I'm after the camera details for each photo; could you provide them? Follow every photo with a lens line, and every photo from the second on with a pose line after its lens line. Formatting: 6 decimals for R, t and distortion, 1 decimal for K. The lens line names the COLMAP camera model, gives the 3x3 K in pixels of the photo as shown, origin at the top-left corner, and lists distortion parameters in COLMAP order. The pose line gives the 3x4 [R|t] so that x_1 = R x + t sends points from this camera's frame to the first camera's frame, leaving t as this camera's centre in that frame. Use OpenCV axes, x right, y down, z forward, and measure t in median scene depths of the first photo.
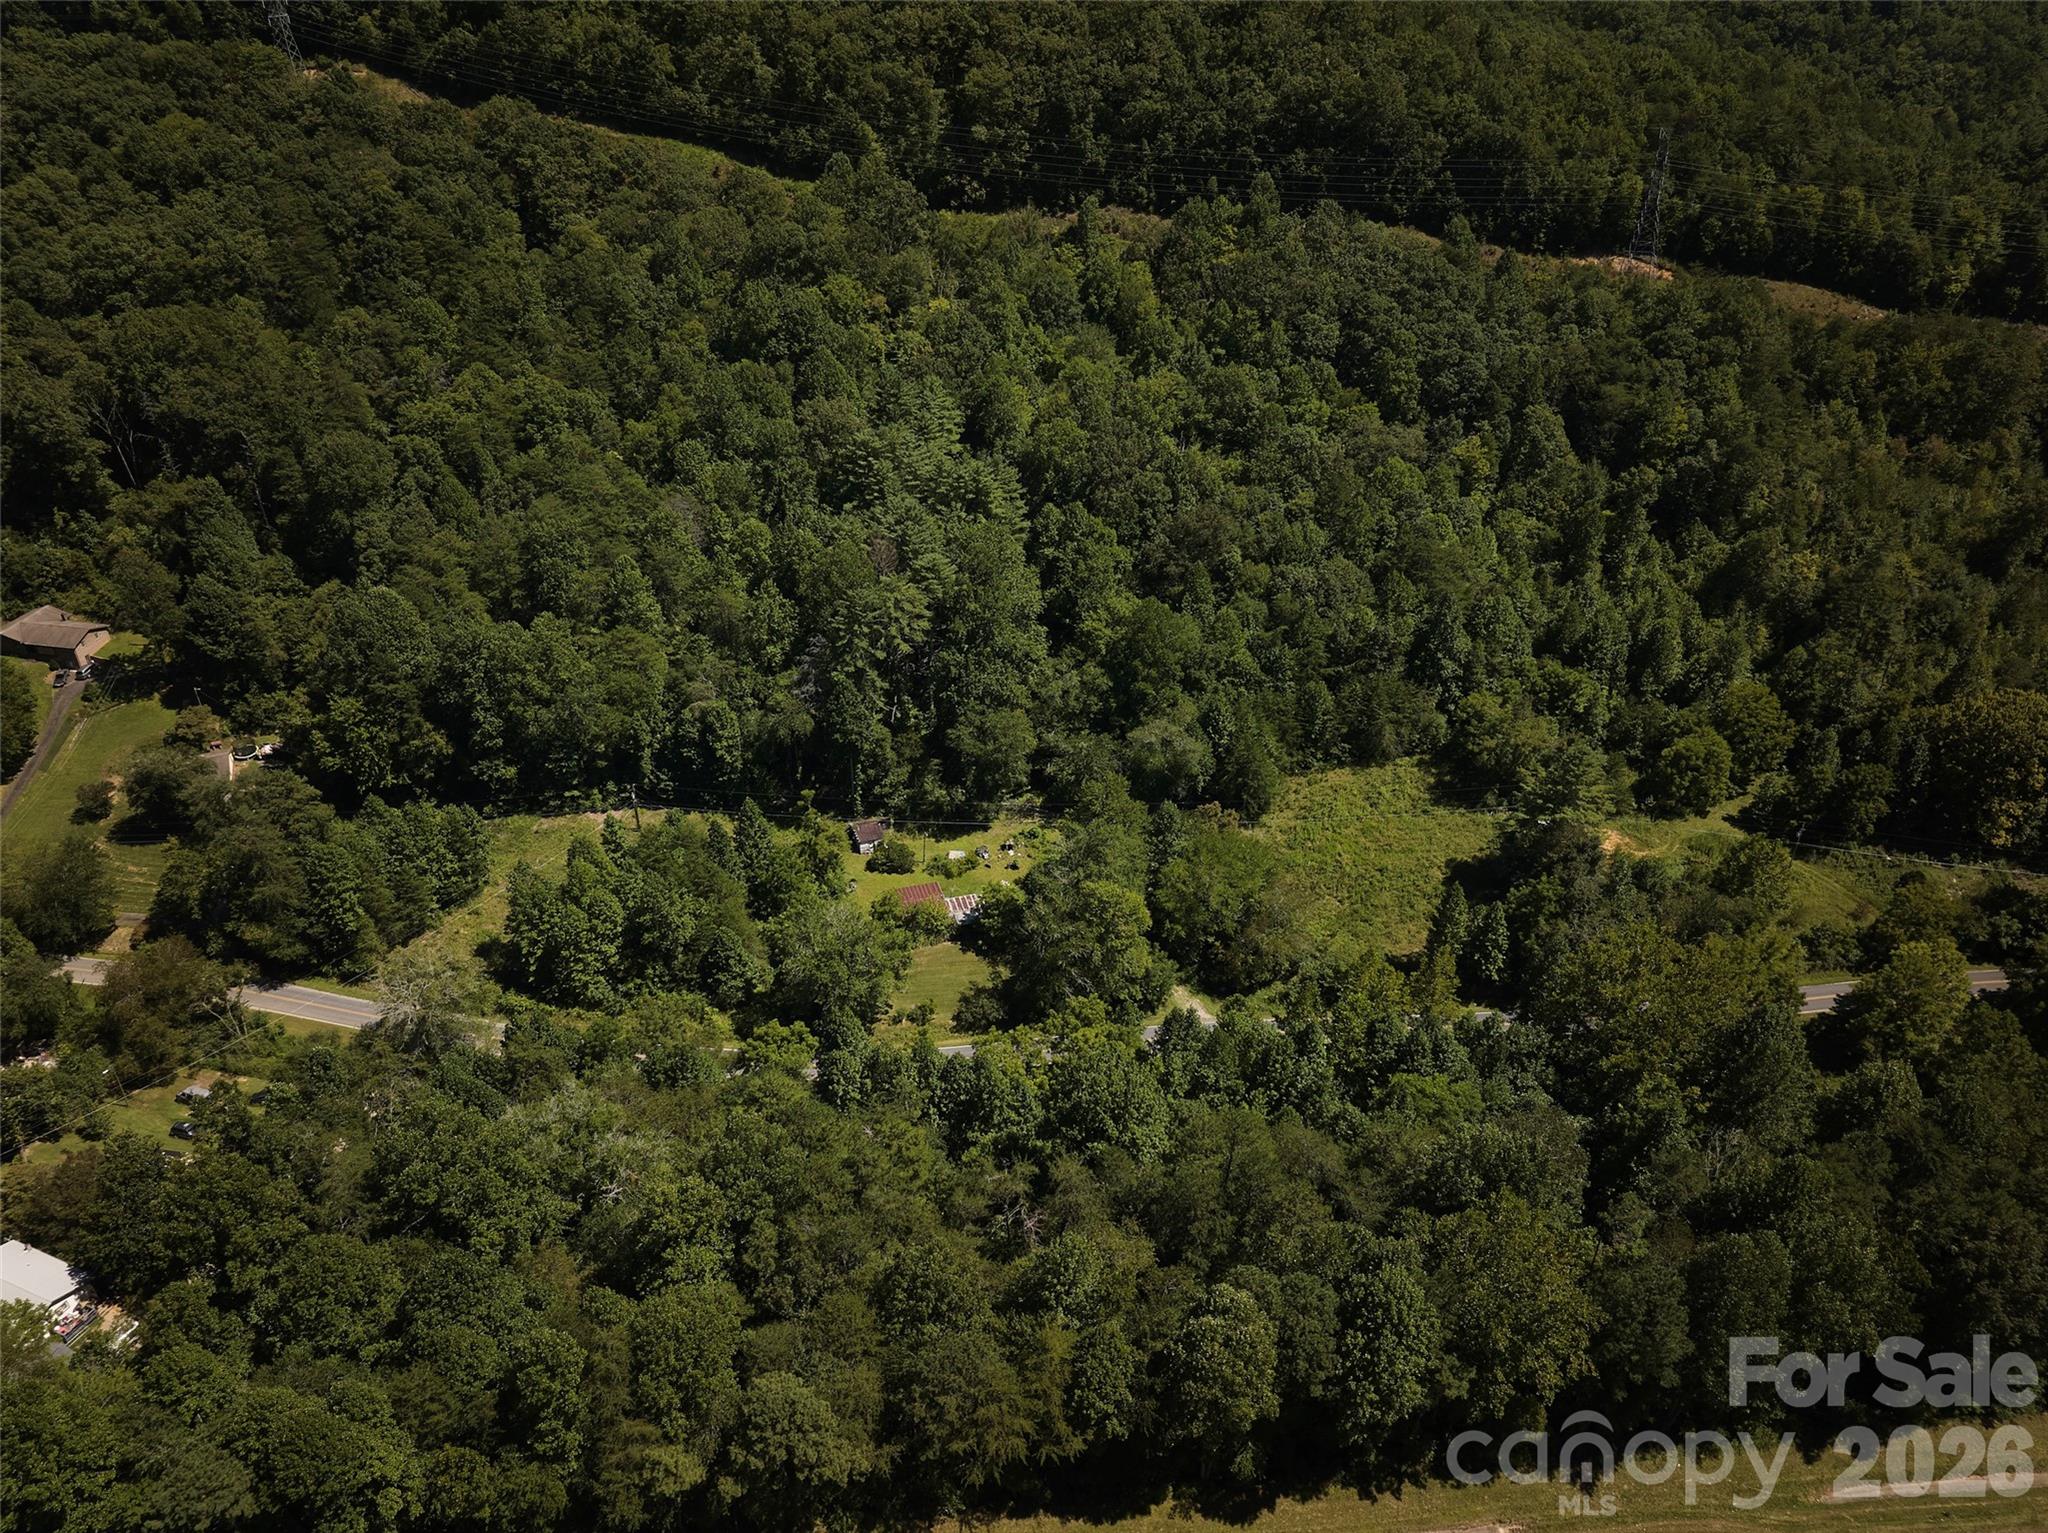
lens RADIAL K [[1447.2, 0, 1036.0], [0, 1447.2, 753.9], [0, 0, 1]] dist [-0.013298, -0.060889]
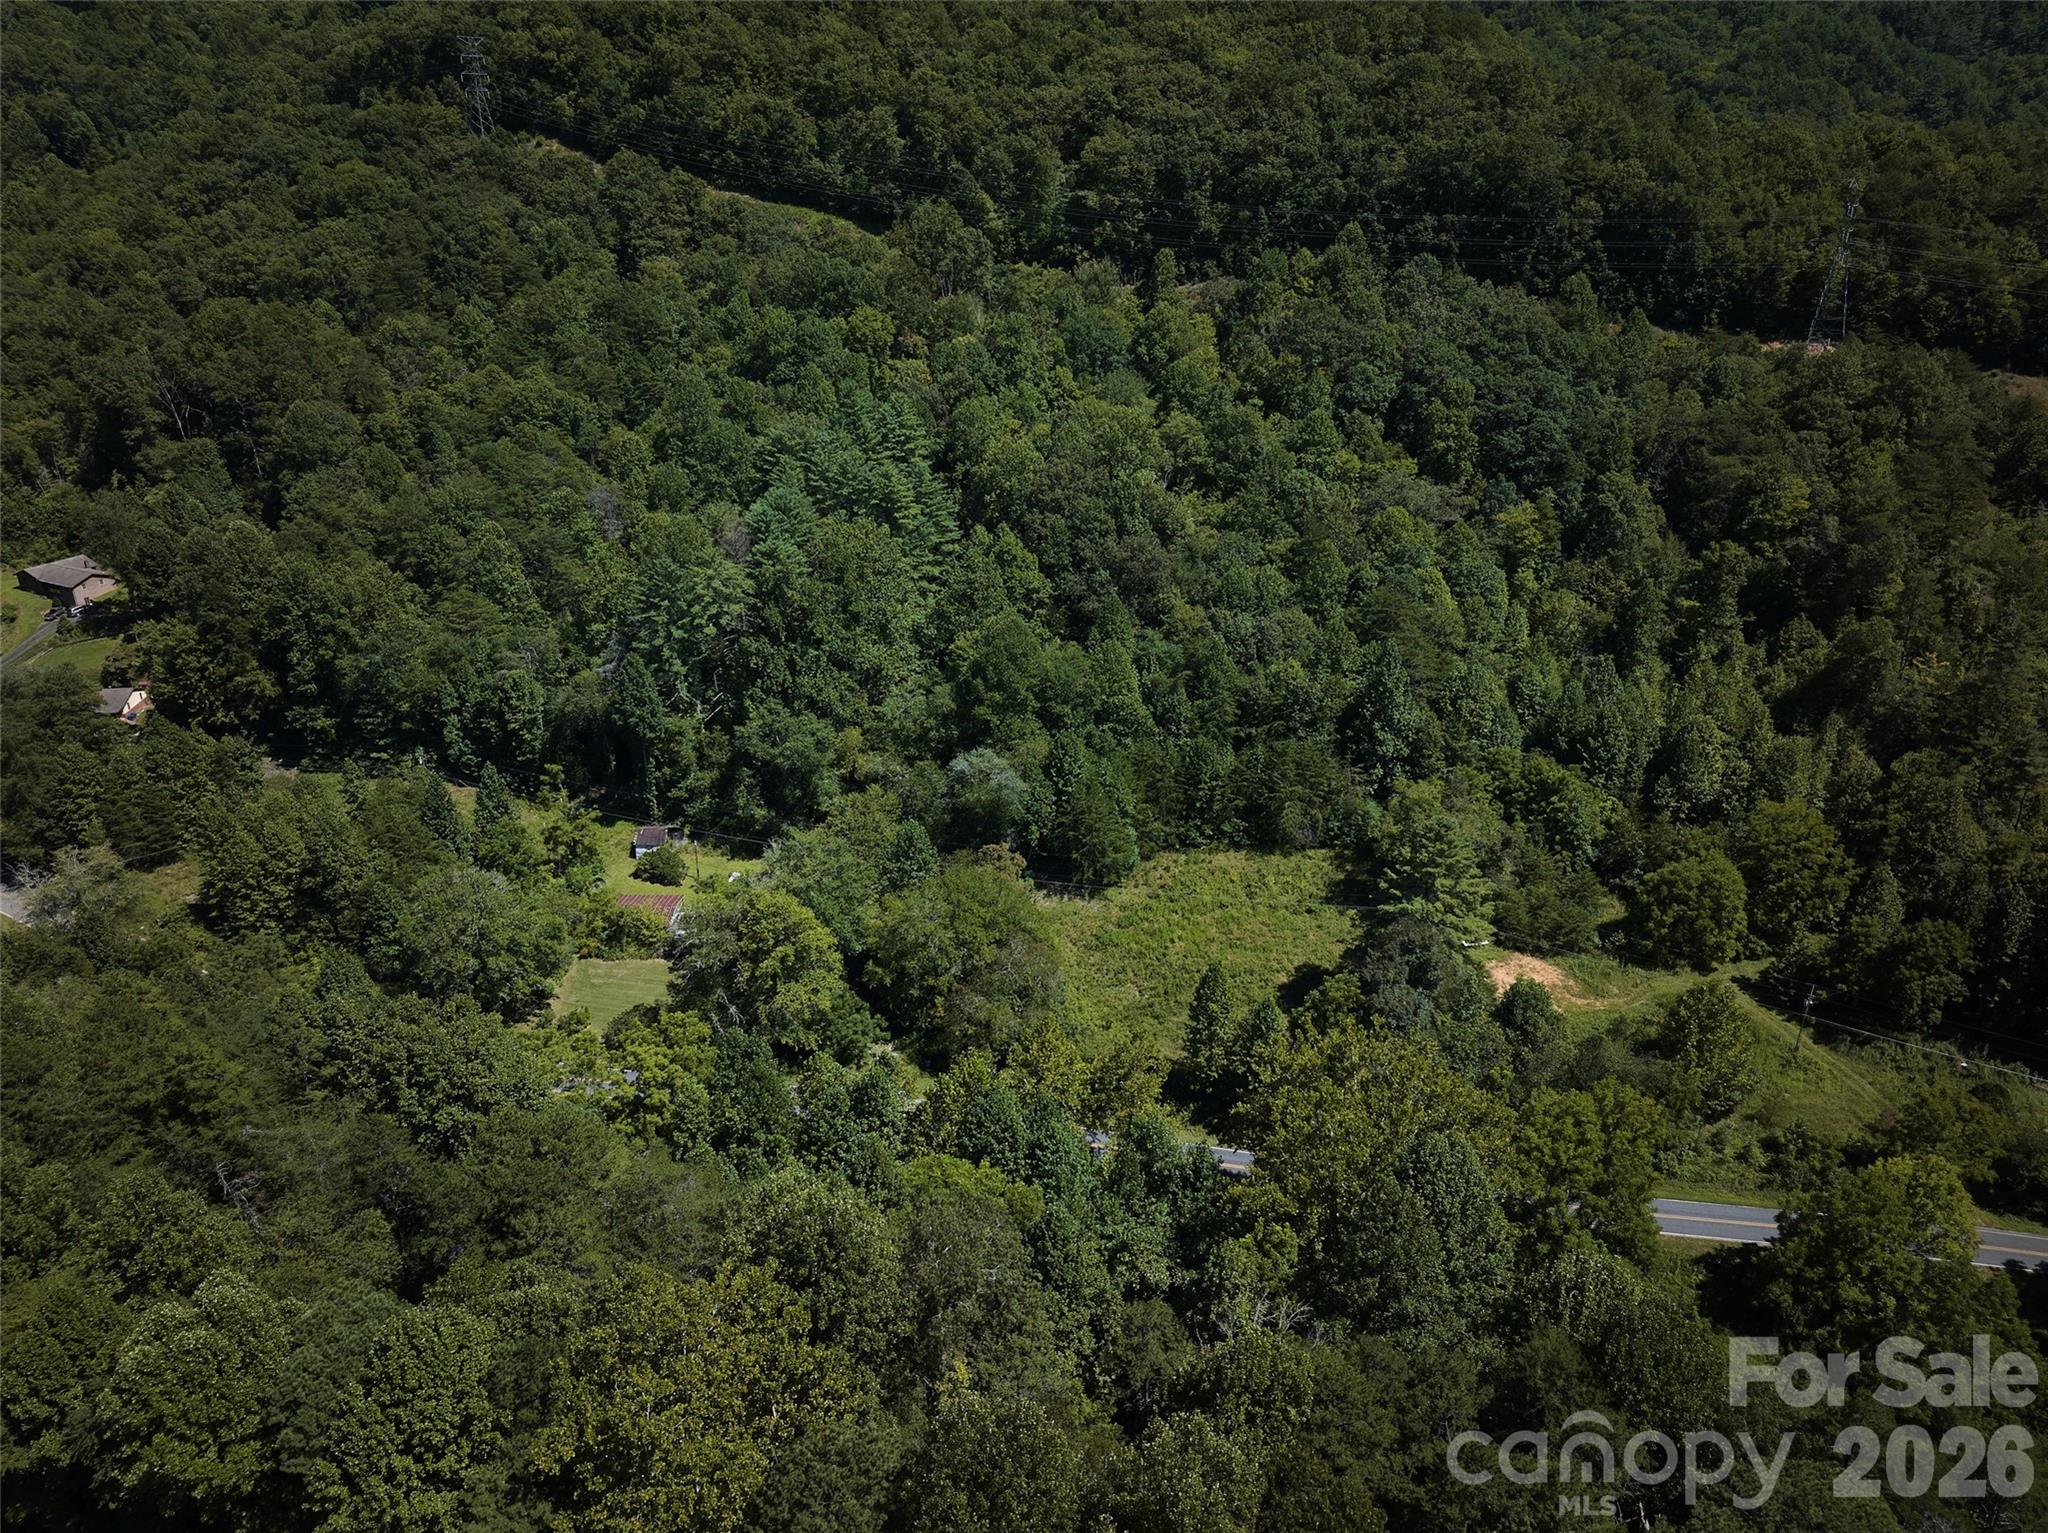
lens RADIAL K [[1447.6, 0, 1032.4], [0, 1447.6, 746.1], [0, 0, 1]] dist [-0.014230, -0.057886]
pose [[0.955316, 0.109484, -0.274563, 0.312690], [-0.149113, 0.980522, -0.127833, 0.071259], [0.255219, 0.163061, 0.953034, 0.192623]]
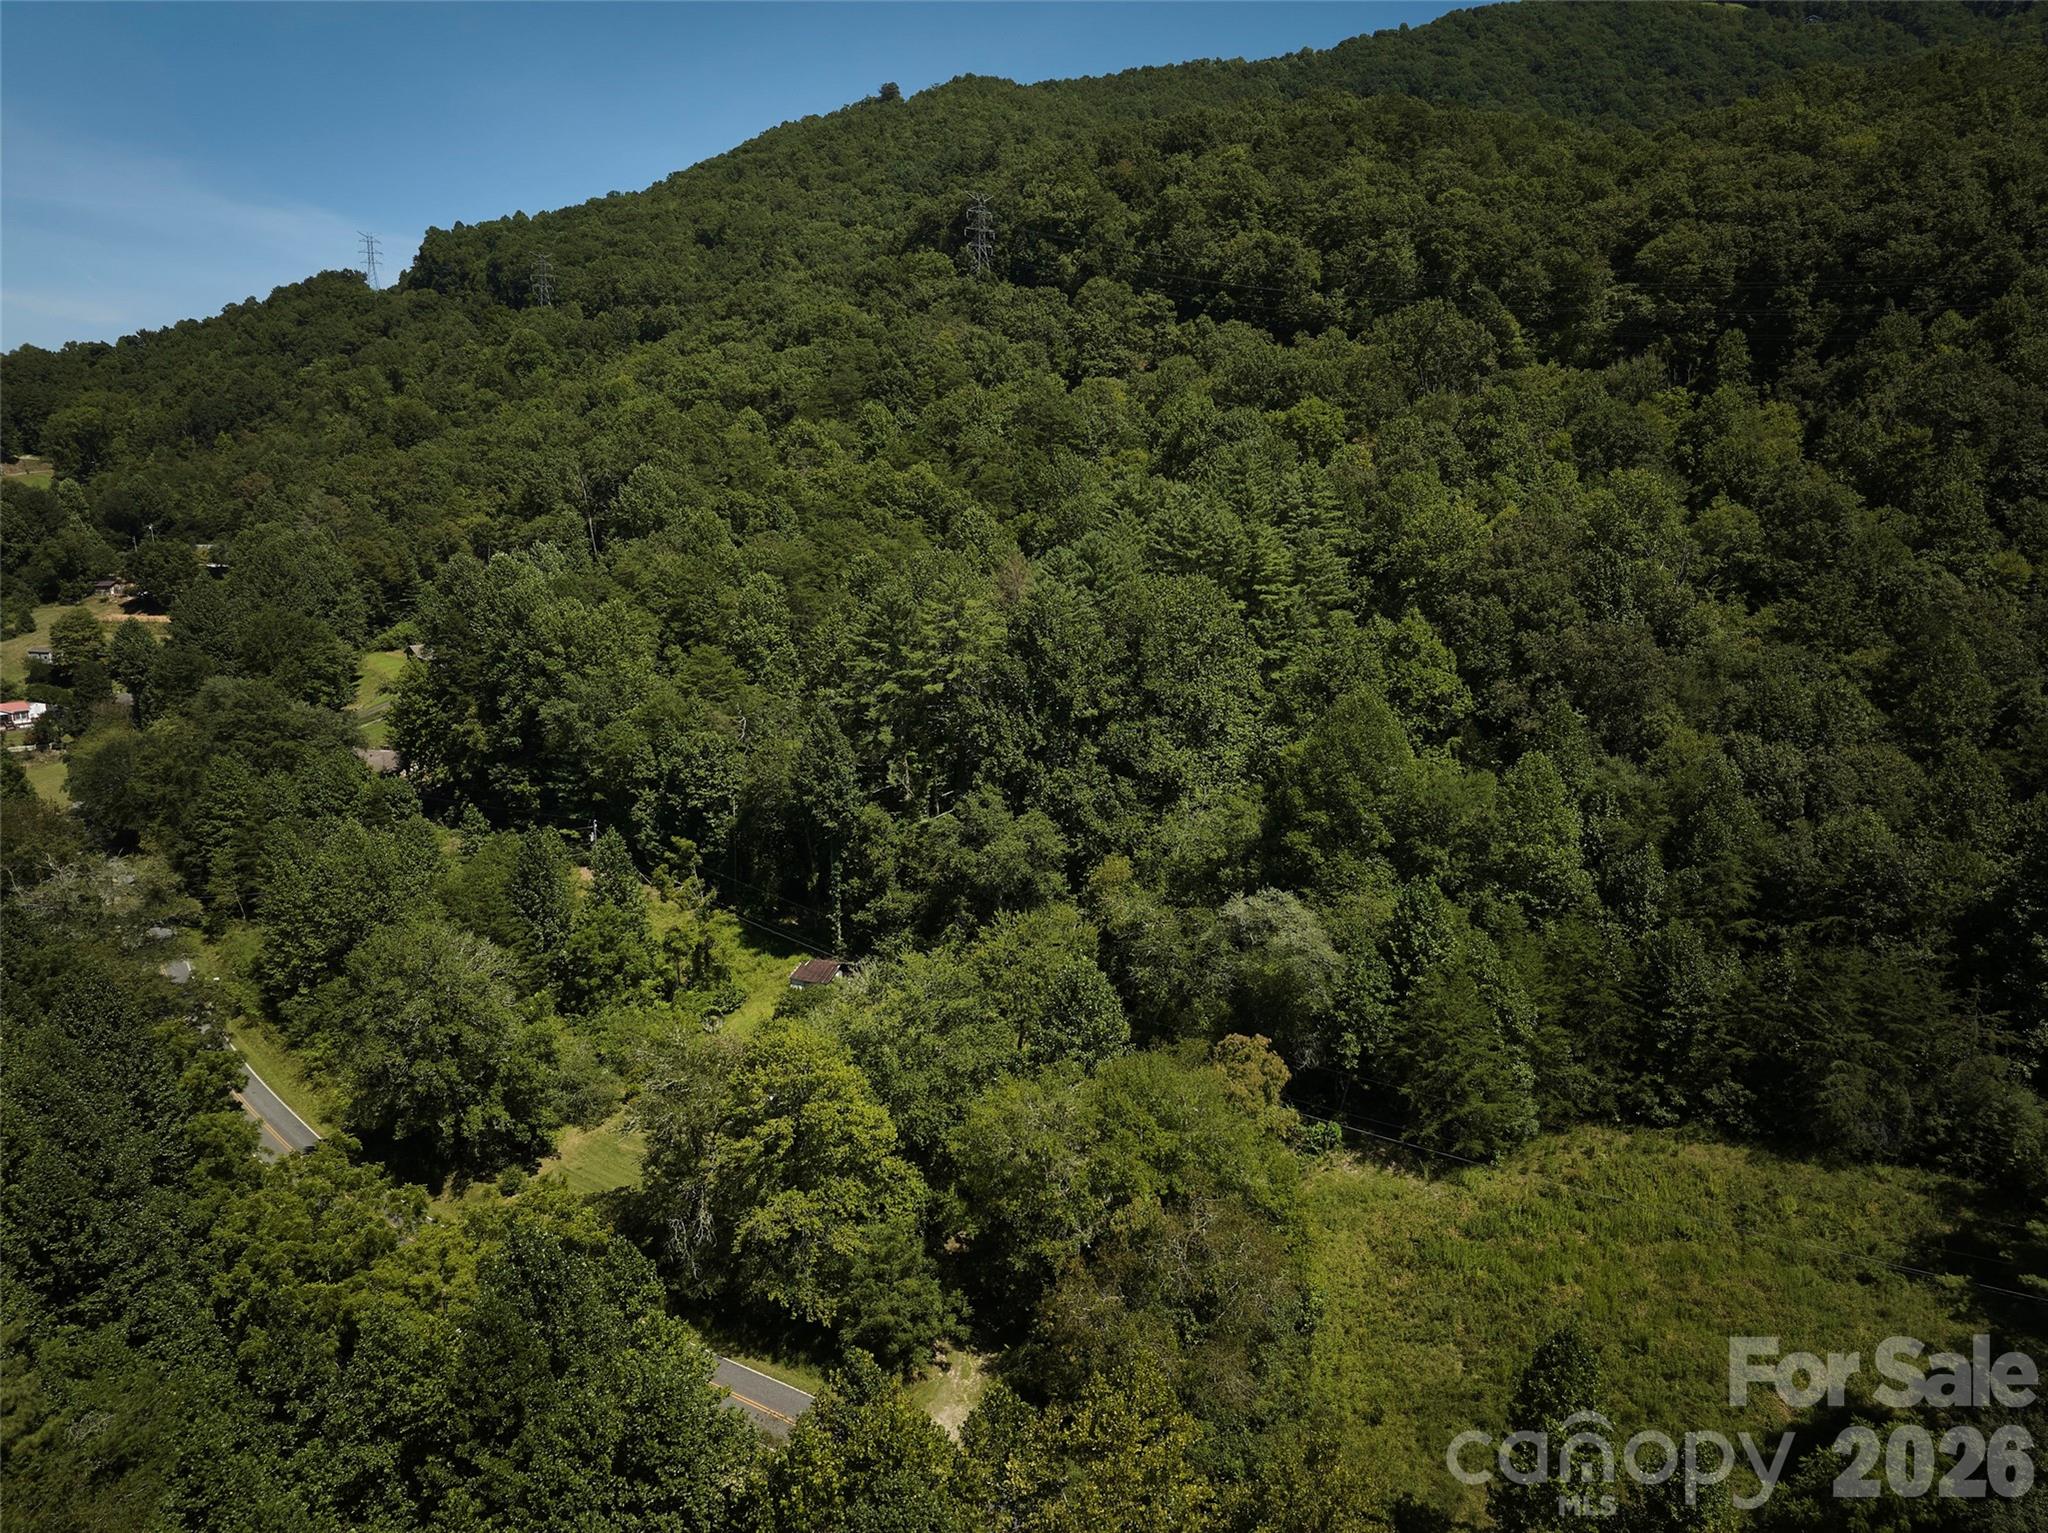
lens RADIAL K [[1447.6, 0, 1032.6], [0, 1447.6, 745.1], [0, 0, 1]] dist [-0.040177, 0.001195]
pose [[0.757001, 0.121404, -0.642037, 0.309005], [-0.339096, 0.912907, -0.227191, 0.067948], [0.558538, 0.389695, 0.732239, 0.514874]]
